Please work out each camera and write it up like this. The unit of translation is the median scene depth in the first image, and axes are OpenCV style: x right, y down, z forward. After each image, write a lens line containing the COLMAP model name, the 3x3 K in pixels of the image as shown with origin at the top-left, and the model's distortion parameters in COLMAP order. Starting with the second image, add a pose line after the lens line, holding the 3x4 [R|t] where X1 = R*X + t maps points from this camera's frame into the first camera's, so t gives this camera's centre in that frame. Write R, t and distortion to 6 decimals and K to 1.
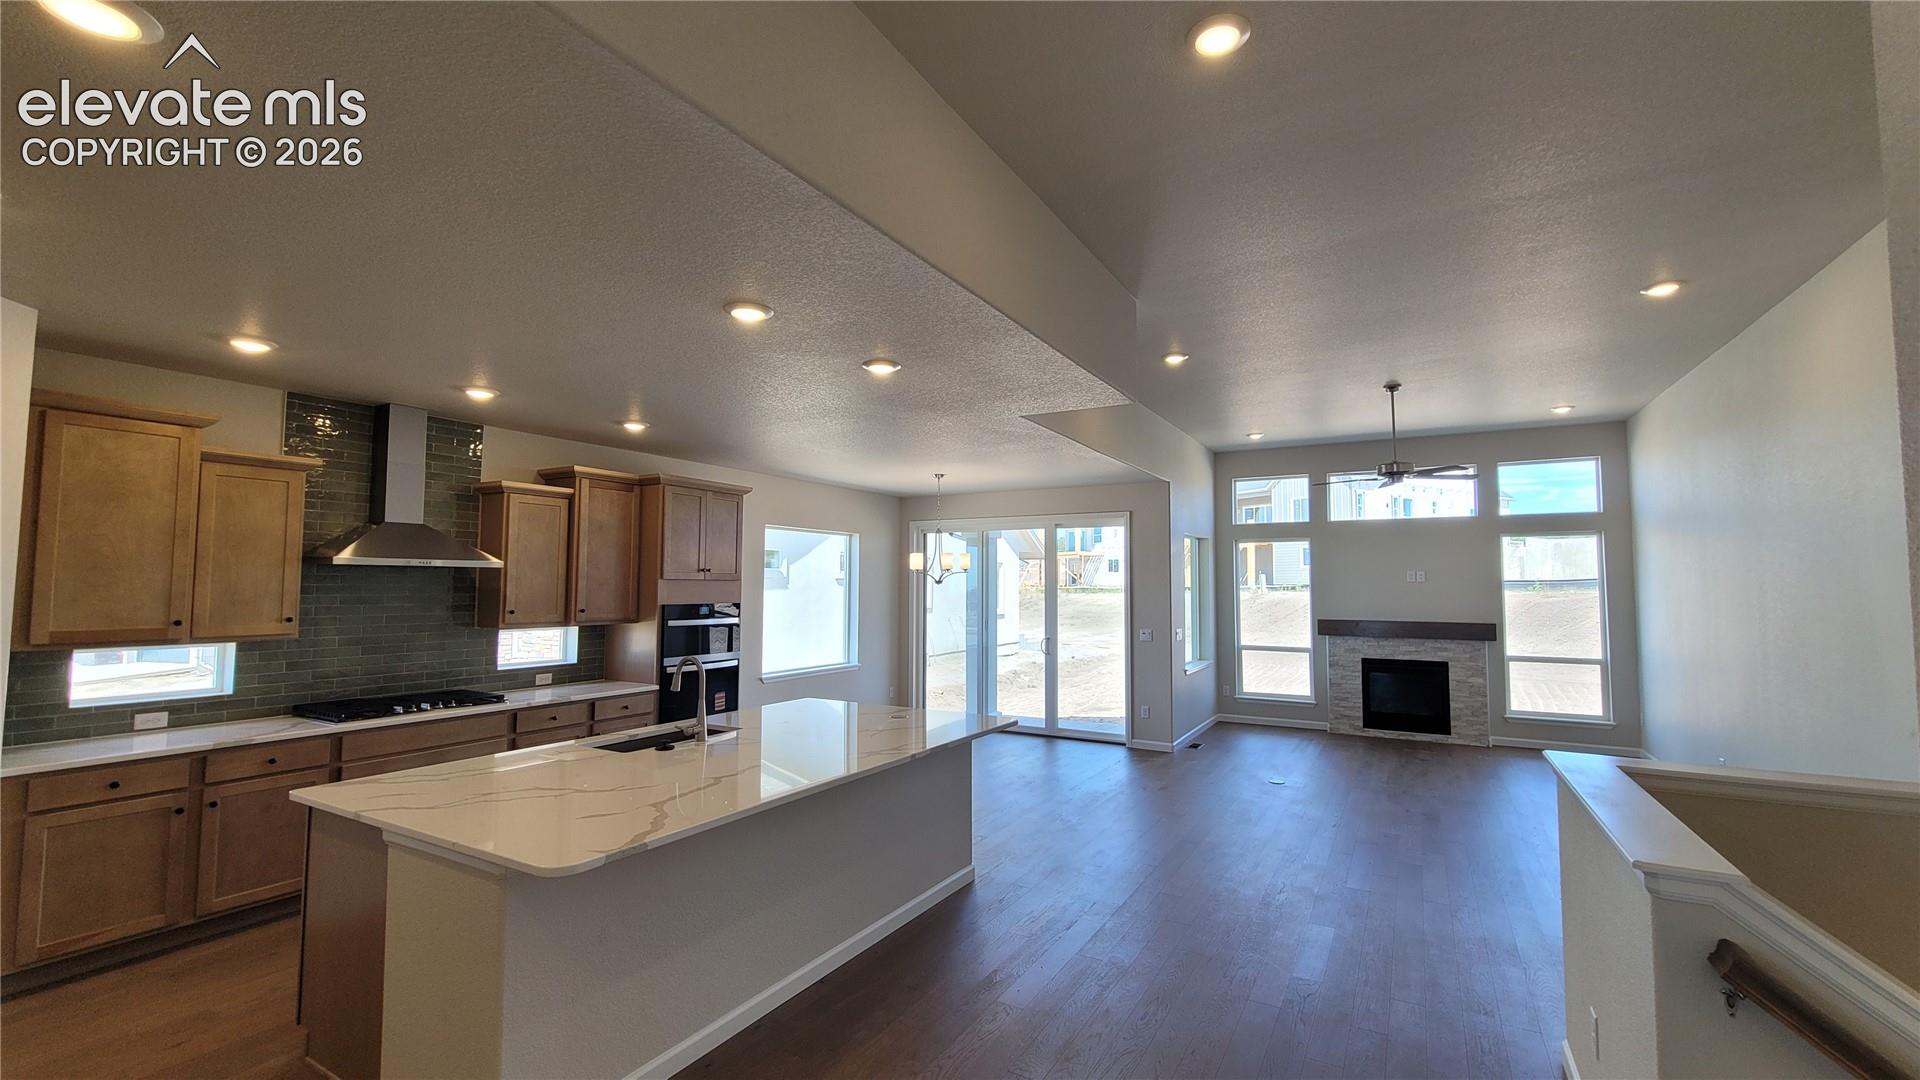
lens RADIAL K [[780.4, 0, 966.8], [0, 780.4, 540.6], [0, 0, 1]] dist [-0.001047, -0.000266]
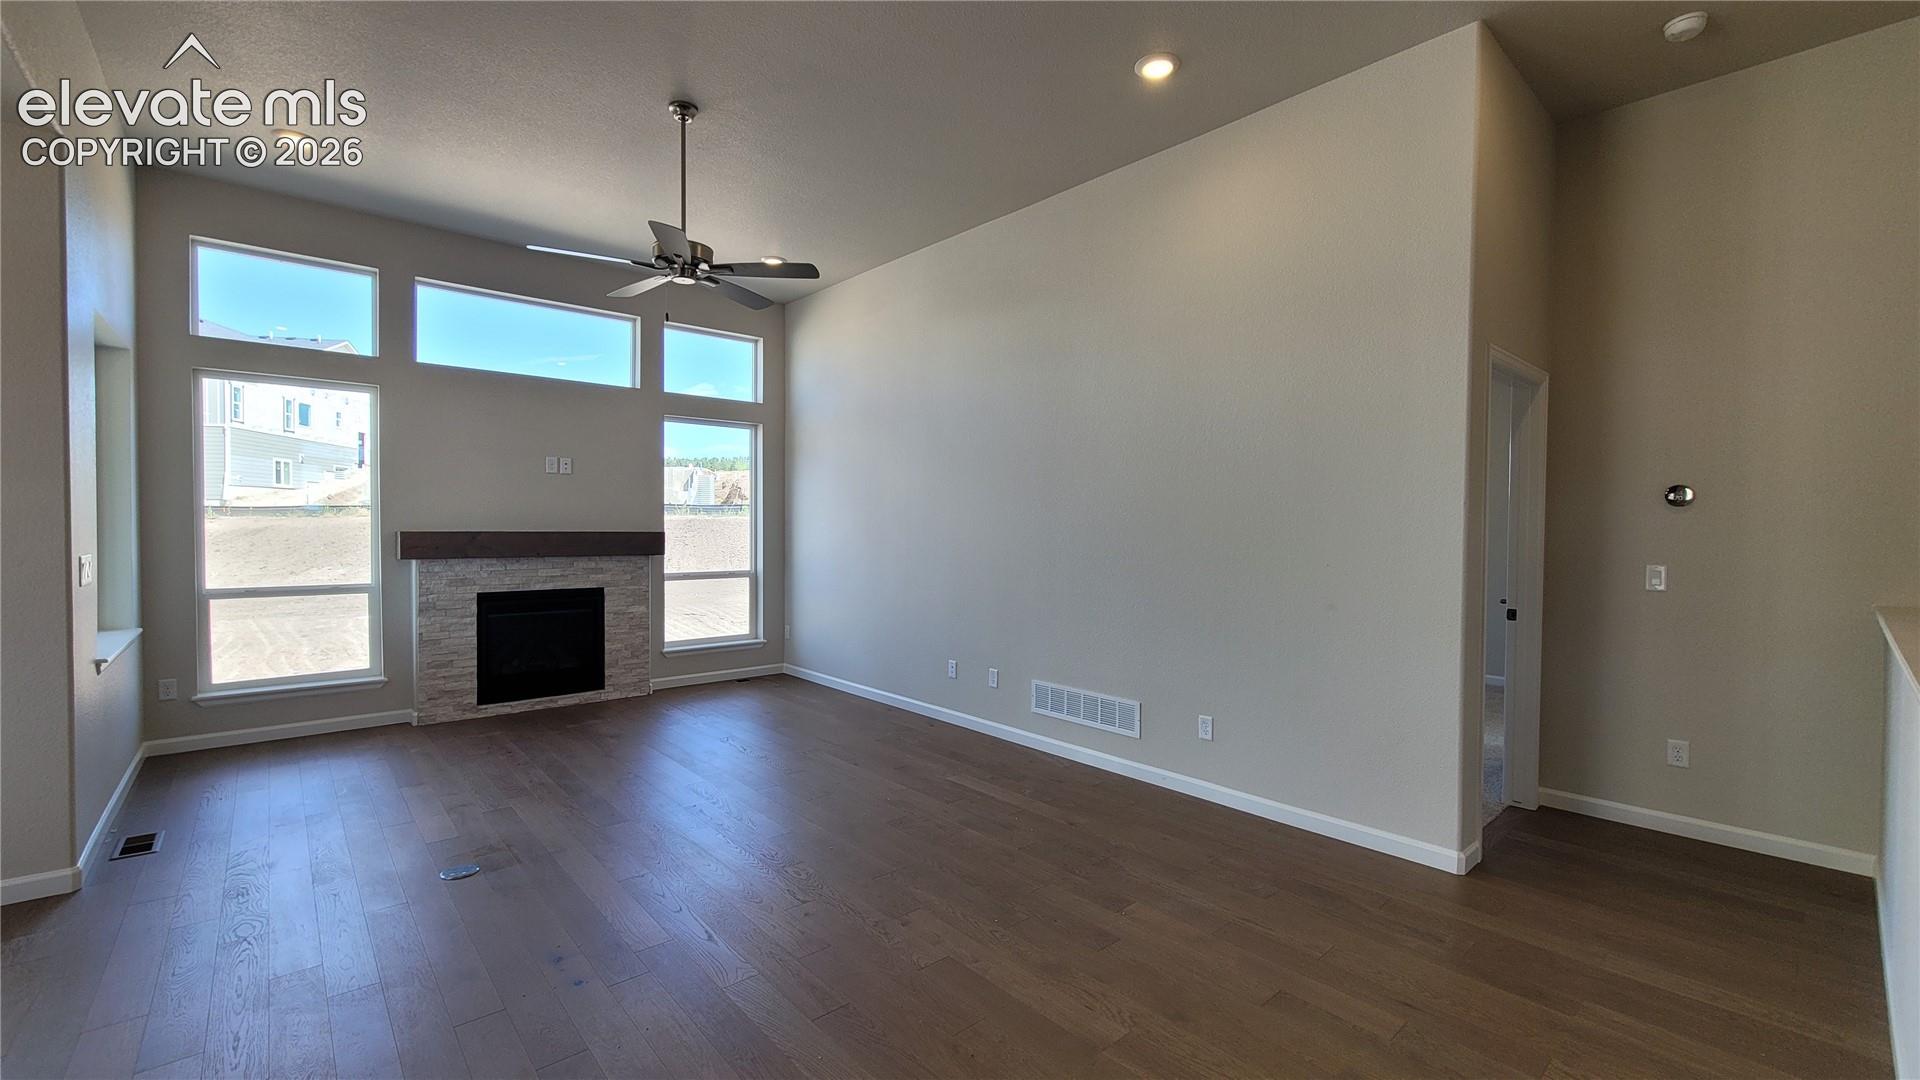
lens RADIAL K [[780.4, 0, 966.8], [0, 780.4, 540.6], [0, 0, 1]] dist [-0.001047, -0.000266]
pose [[0.315141, -0.020856, 0.948816, 0.049953], [-0.062611, 0.997124, 0.042714, 0.062924], [-0.946977, -0.072867, 0.312928, 0.475681]]
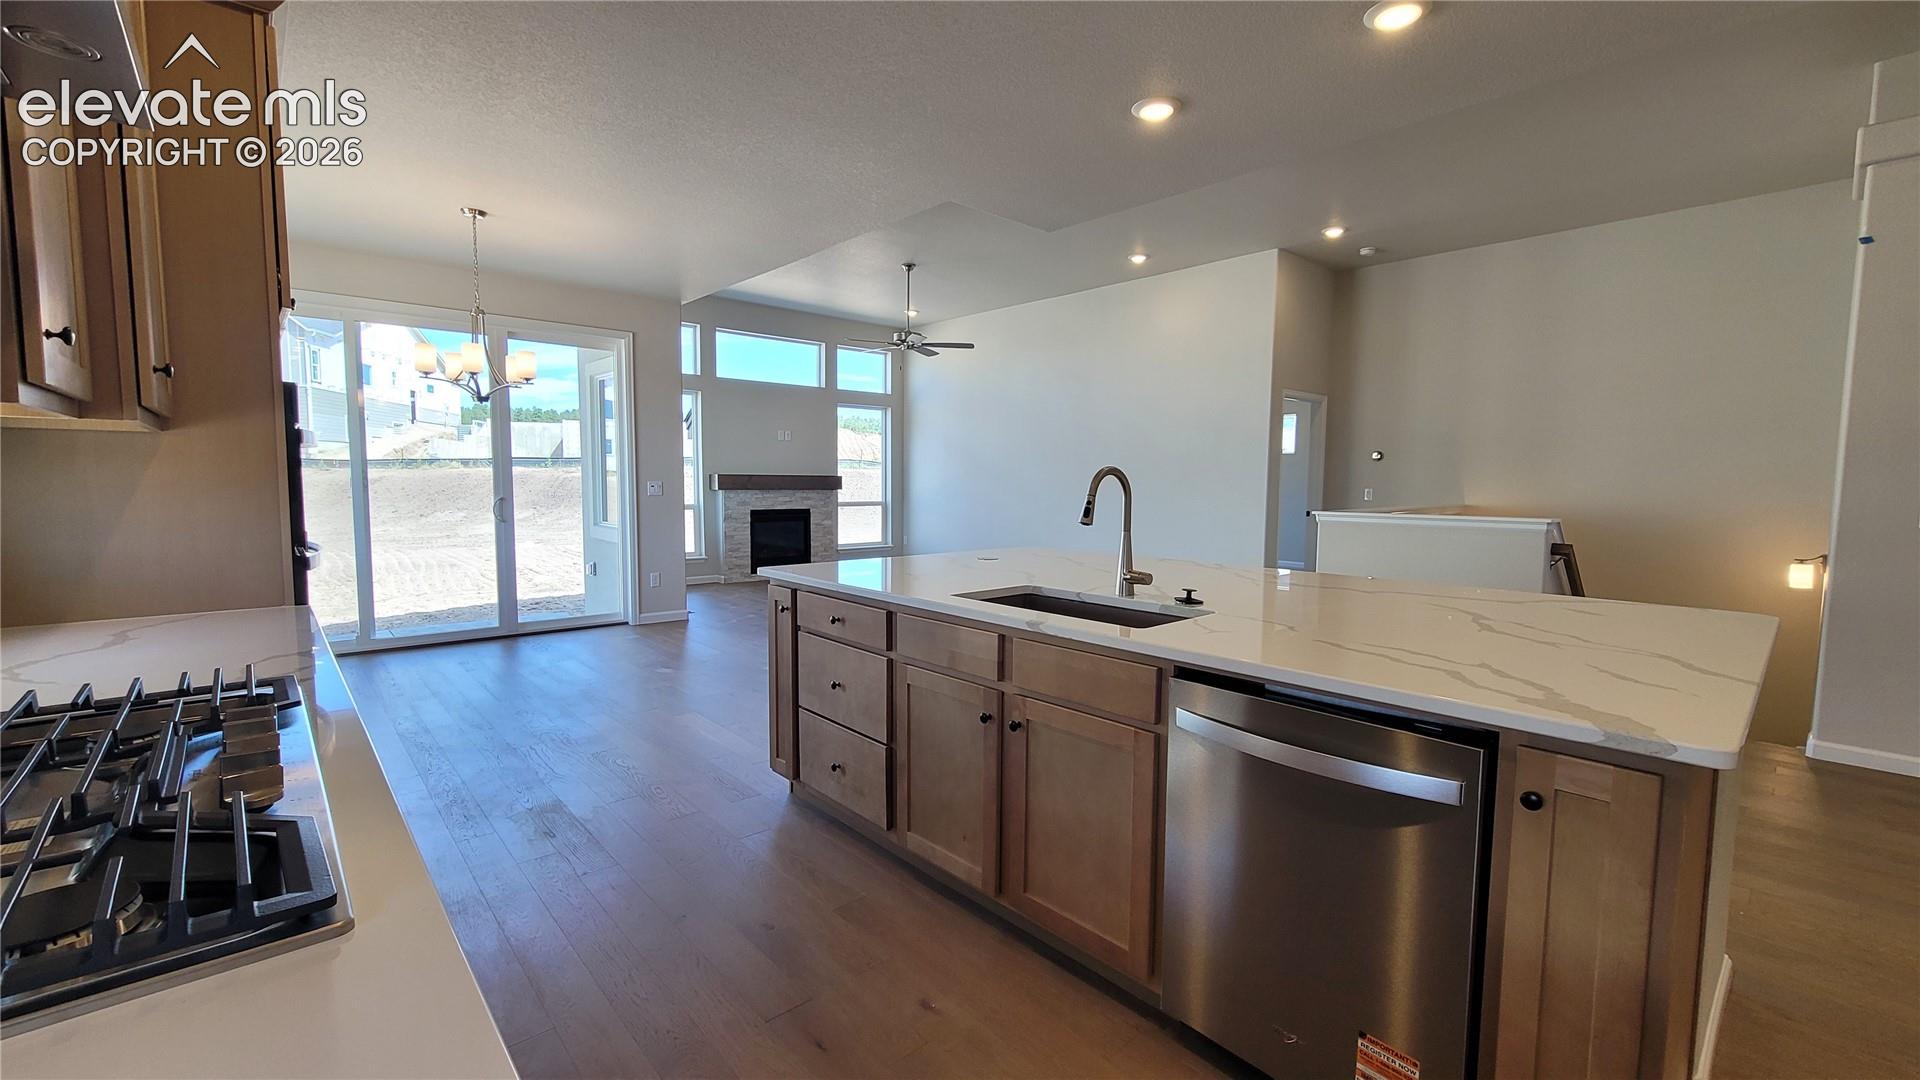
lens RADIAL K [[780.4, 0, 966.8], [0, 780.4, 540.6], [0, 0, 1]] dist [-0.001047, -0.000266]
pose [[0.308020, -0.076410, 0.948306, -0.447015], [-0.063793, 0.992867, 0.100721, 0.069654], [-0.949239, -0.091520, 0.300949, 0.417328]]
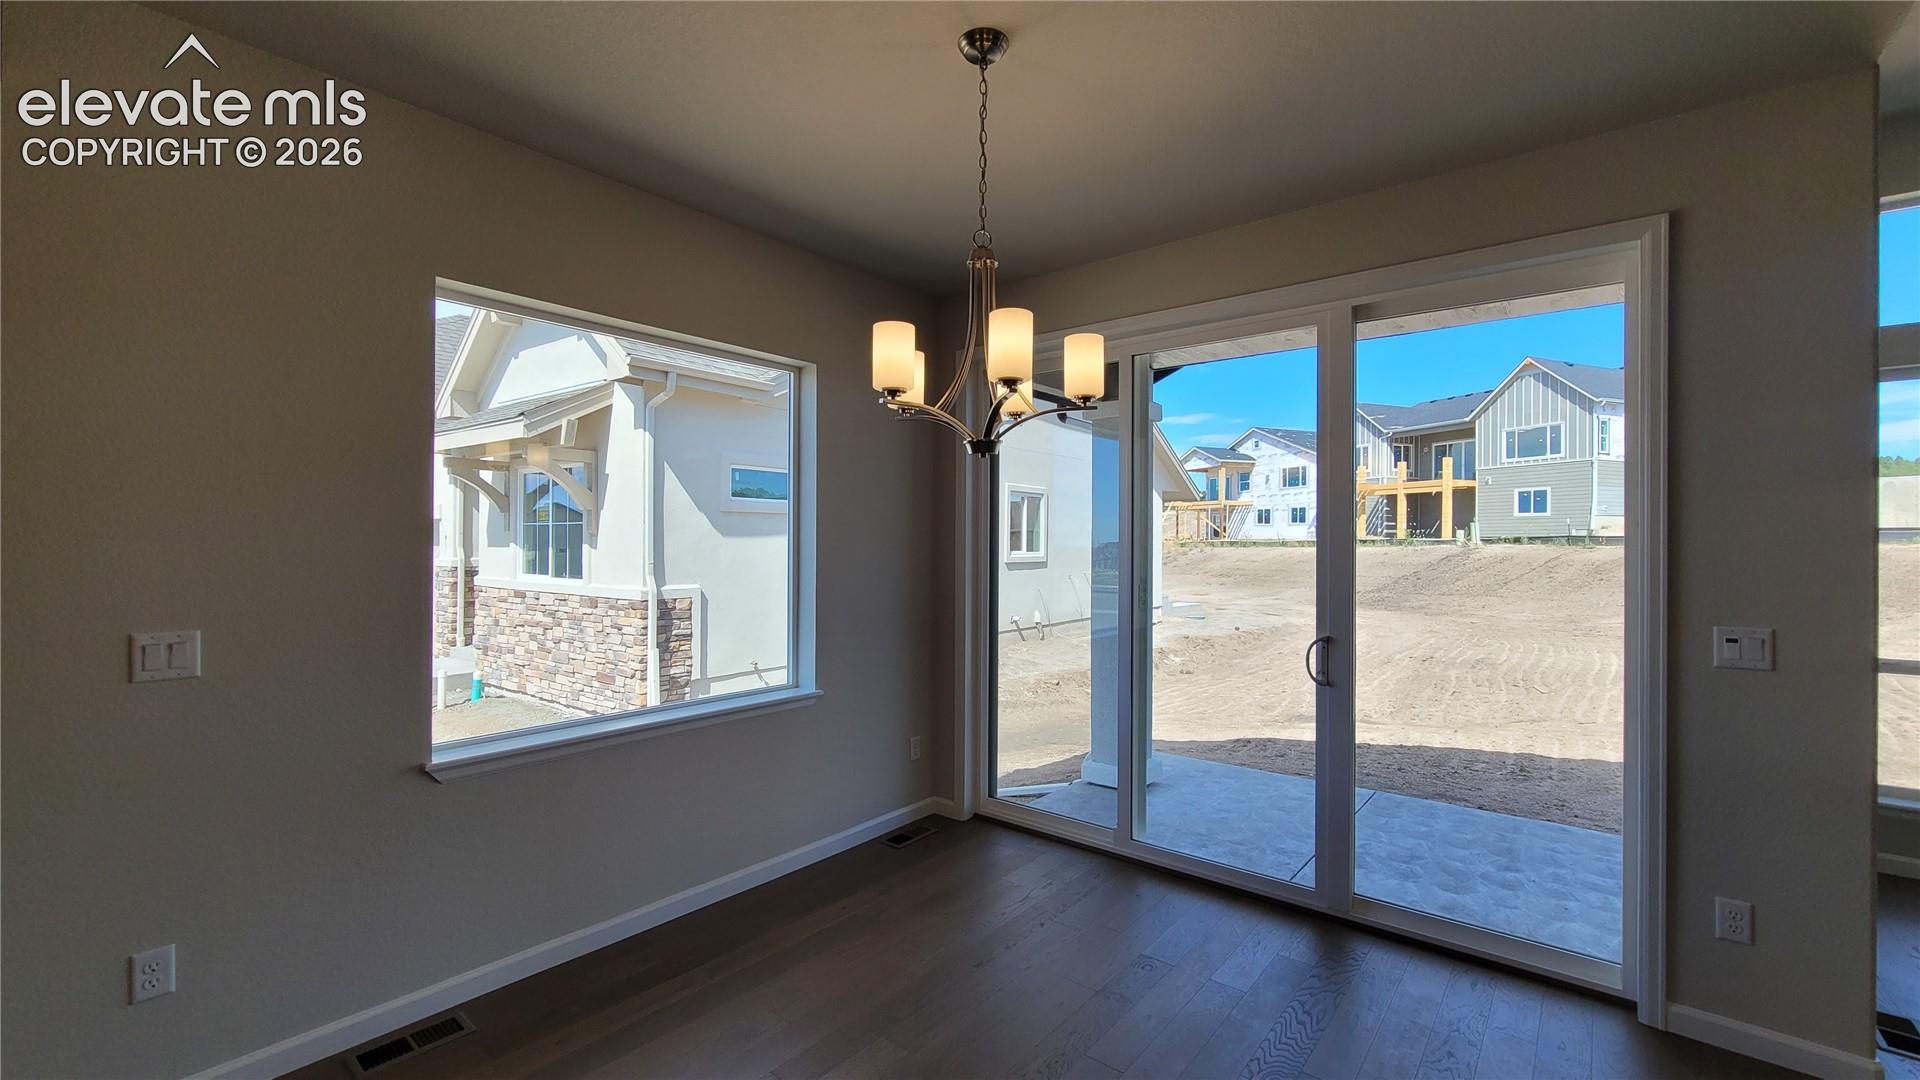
lens RADIAL K [[780.4, 0, 966.8], [0, 780.4, 540.6], [0, 0, 1]] dist [-0.001047, -0.000266]
pose [[0.986989, 0.001315, -0.160781, 0.000816], [0.007714, 0.998428, 0.055517, 0.063575], [0.160601, -0.056035, 0.985427, 0.663457]]
